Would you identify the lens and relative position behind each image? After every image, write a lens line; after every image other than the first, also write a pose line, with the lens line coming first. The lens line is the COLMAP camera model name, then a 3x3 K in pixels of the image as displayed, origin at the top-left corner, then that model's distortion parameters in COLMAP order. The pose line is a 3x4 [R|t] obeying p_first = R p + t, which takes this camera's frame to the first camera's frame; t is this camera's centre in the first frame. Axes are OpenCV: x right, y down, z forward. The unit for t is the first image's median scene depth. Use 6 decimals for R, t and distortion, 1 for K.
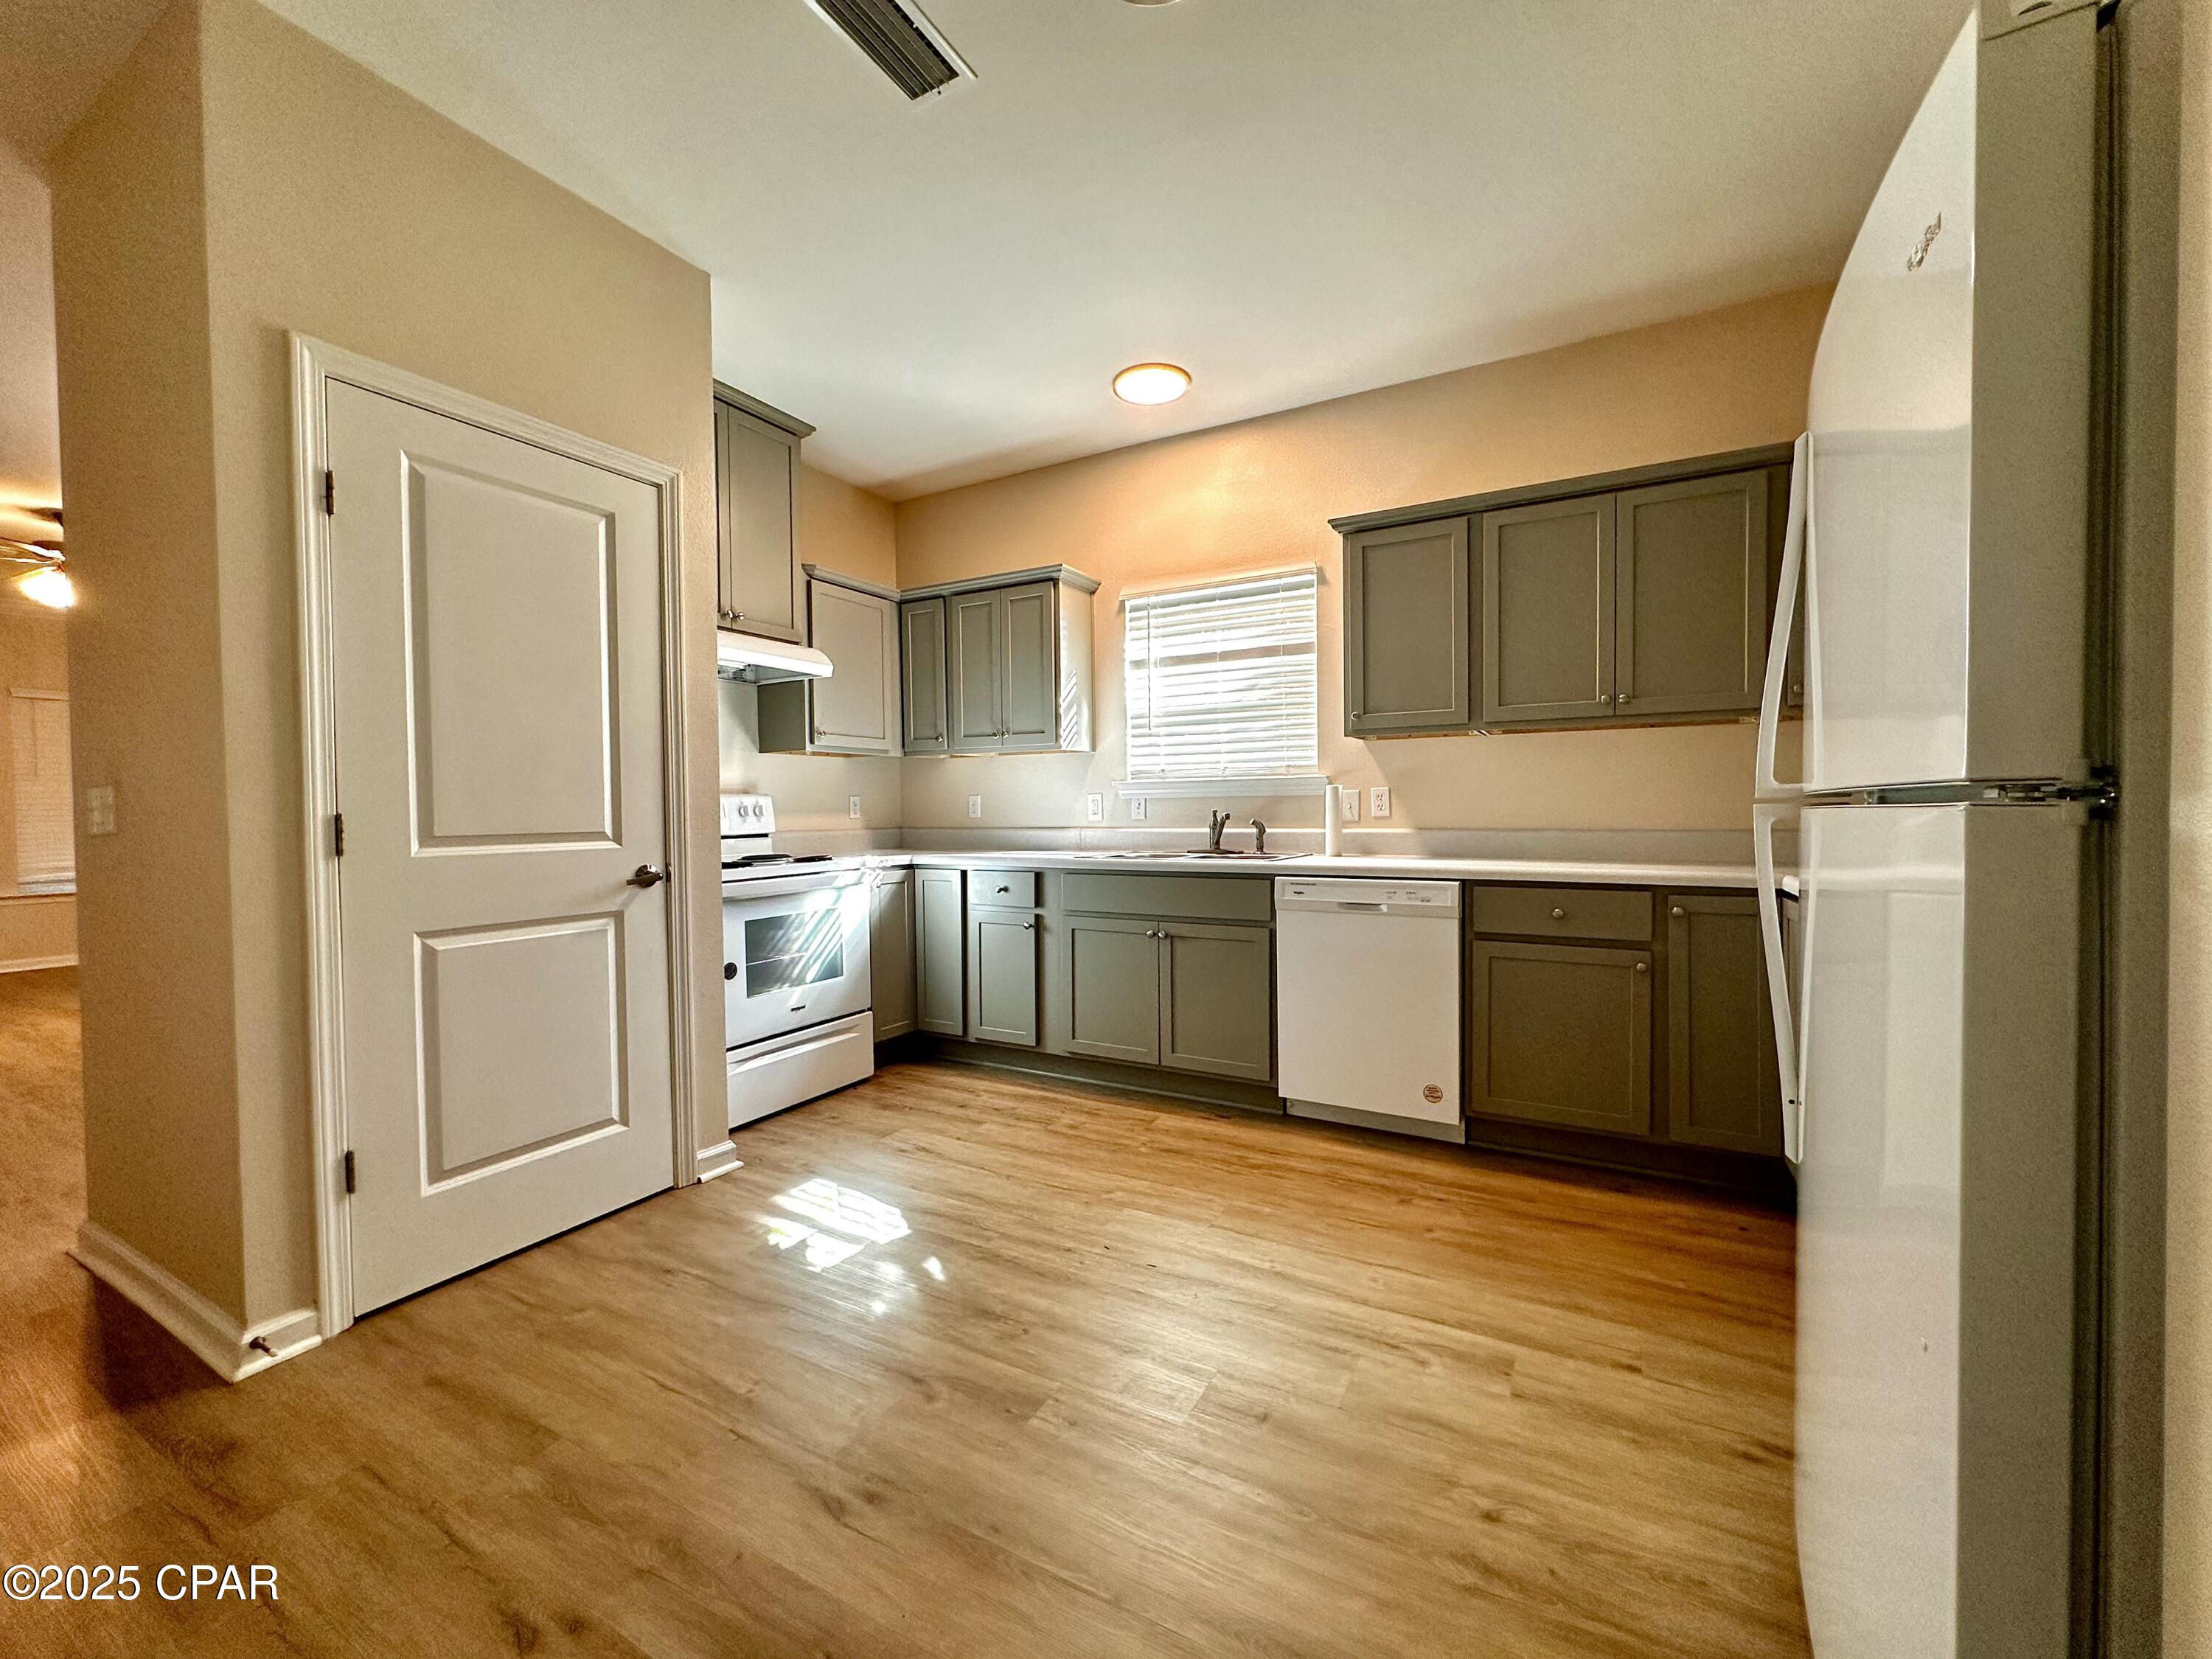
lens RADIAL K [[879.0, 0, 1106.0], [0, 879.0, 829.5], [0, 0, 1]] dist [-0.004490, -0.000371]
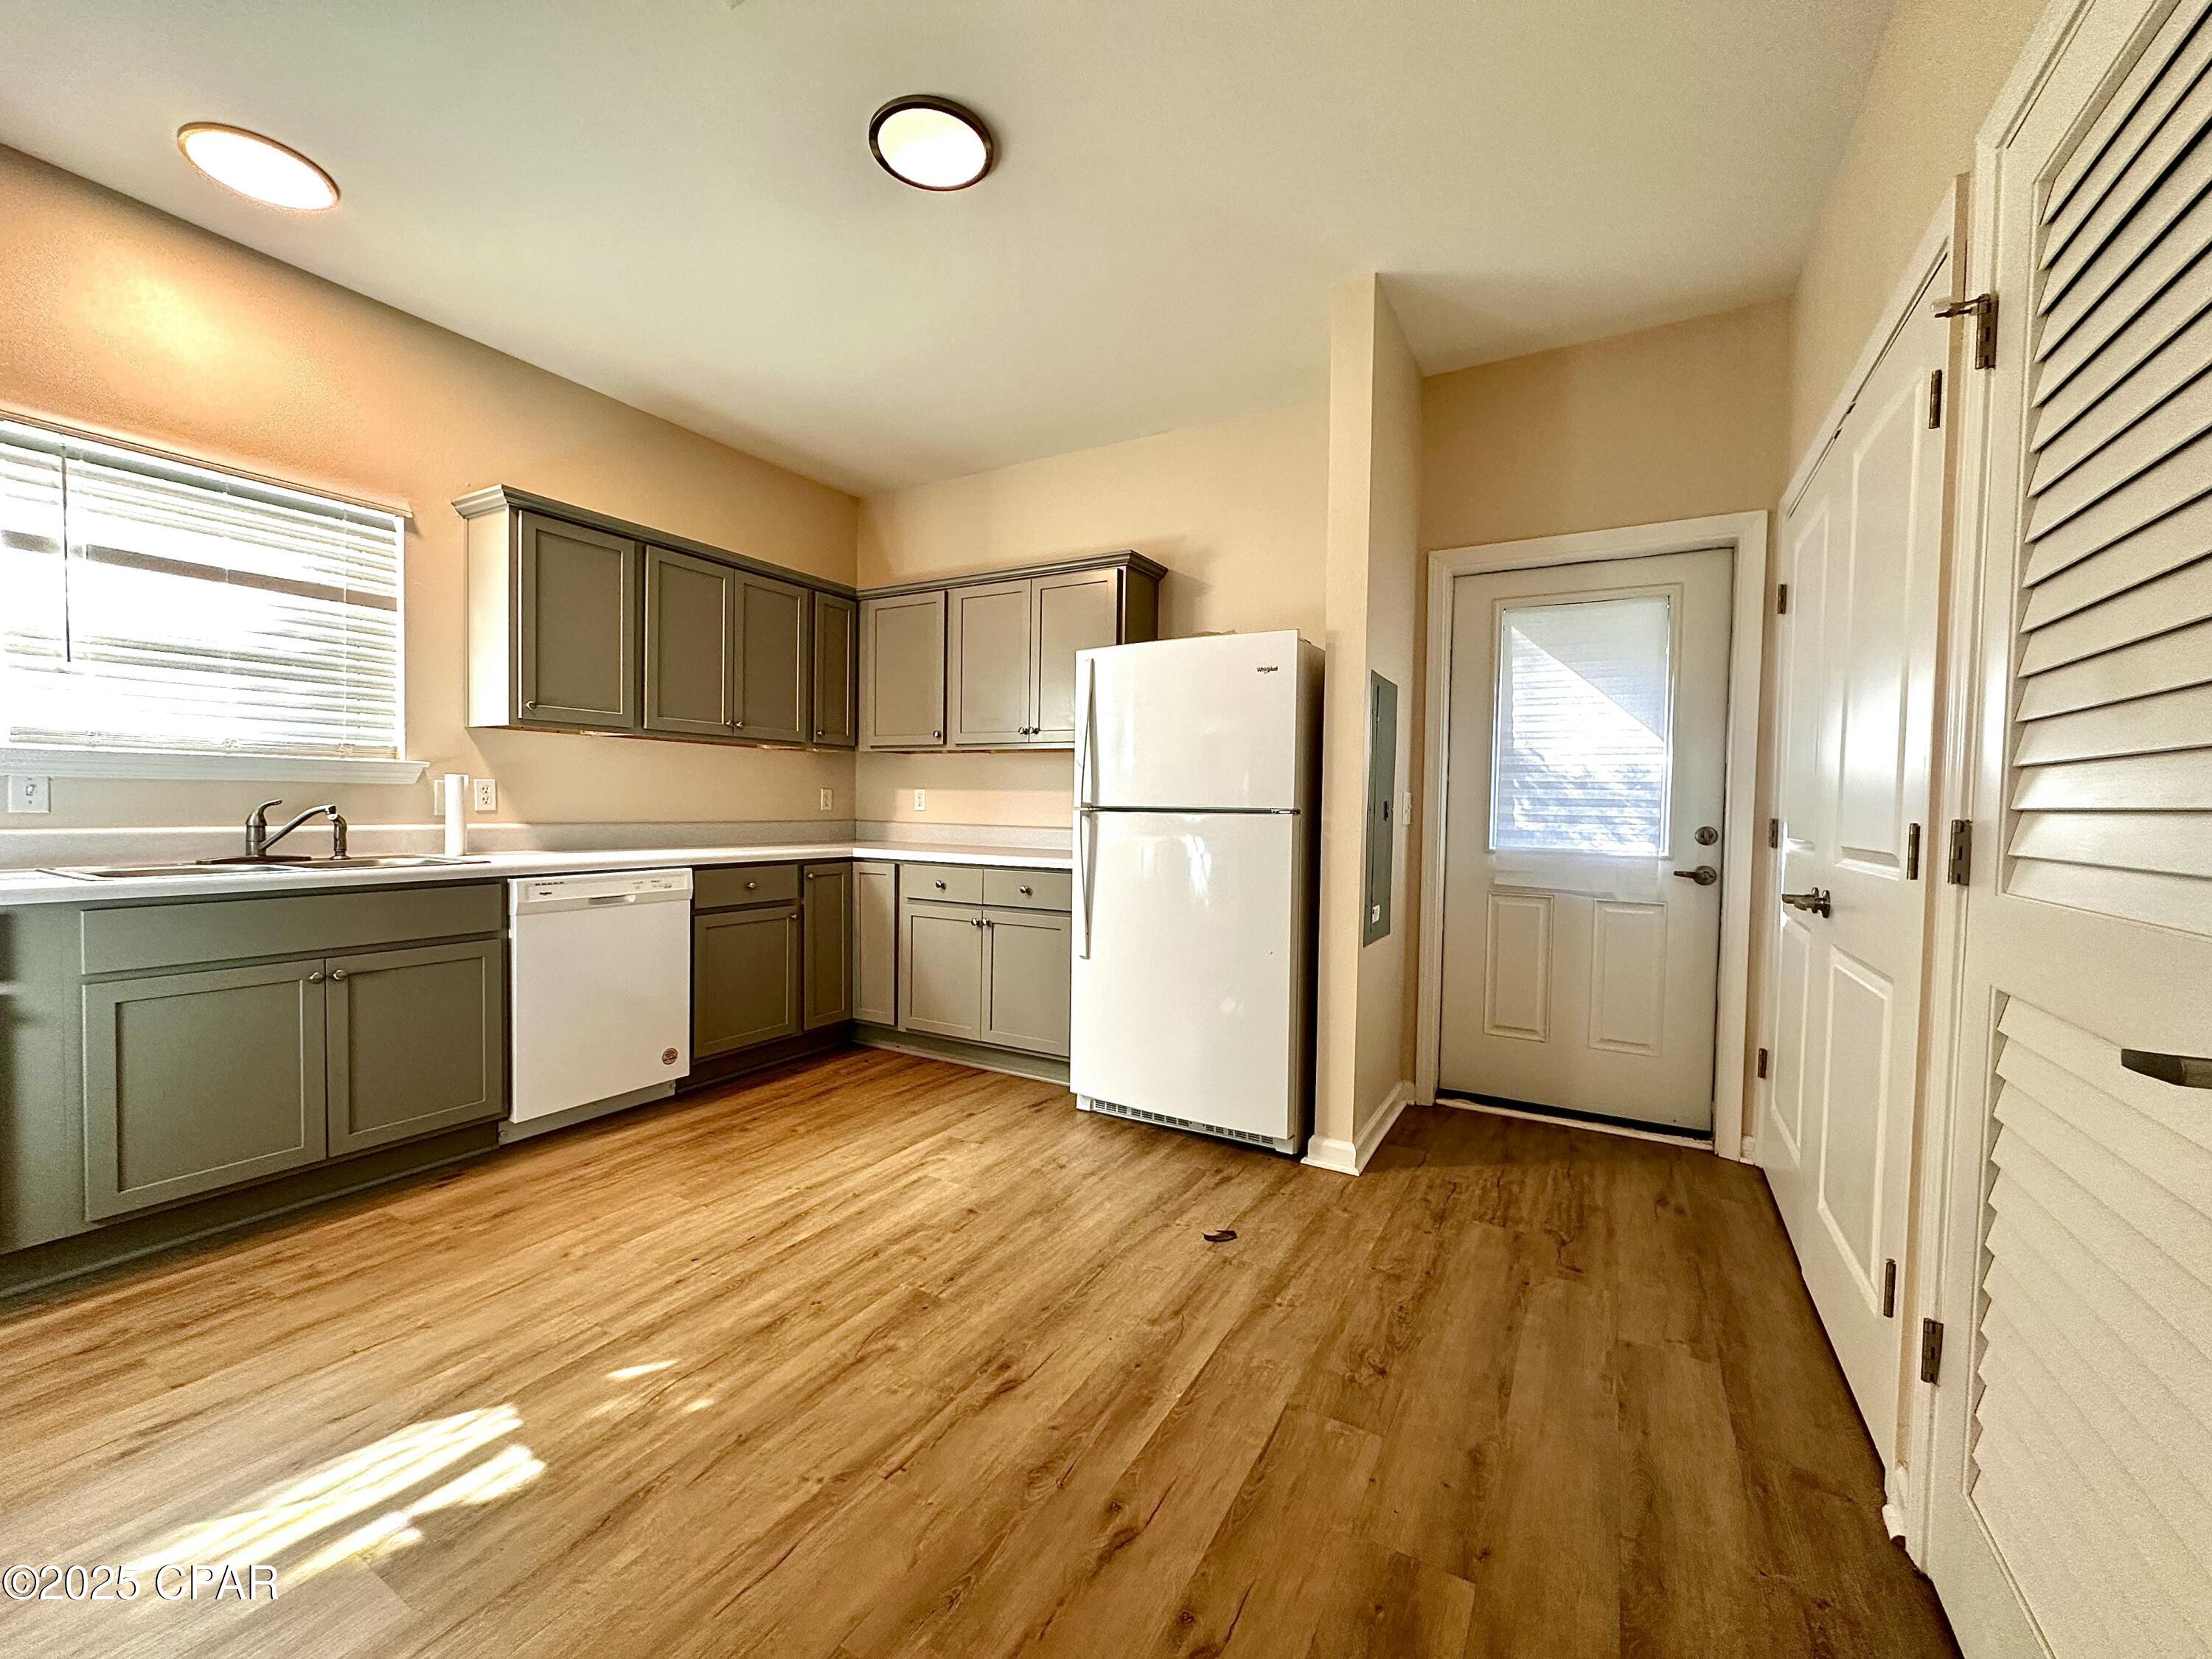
lens RADIAL K [[879.0, 0, 1106.0], [0, 879.0, 829.5], [0, 0, 1]] dist [-0.004490, -0.000371]
pose [[0.014630, -0.020192, 0.999689, -0.756101], [0.006119, 0.999779, 0.020104, -0.011998], [-0.999874, 0.005823, 0.014751, 0.421356]]
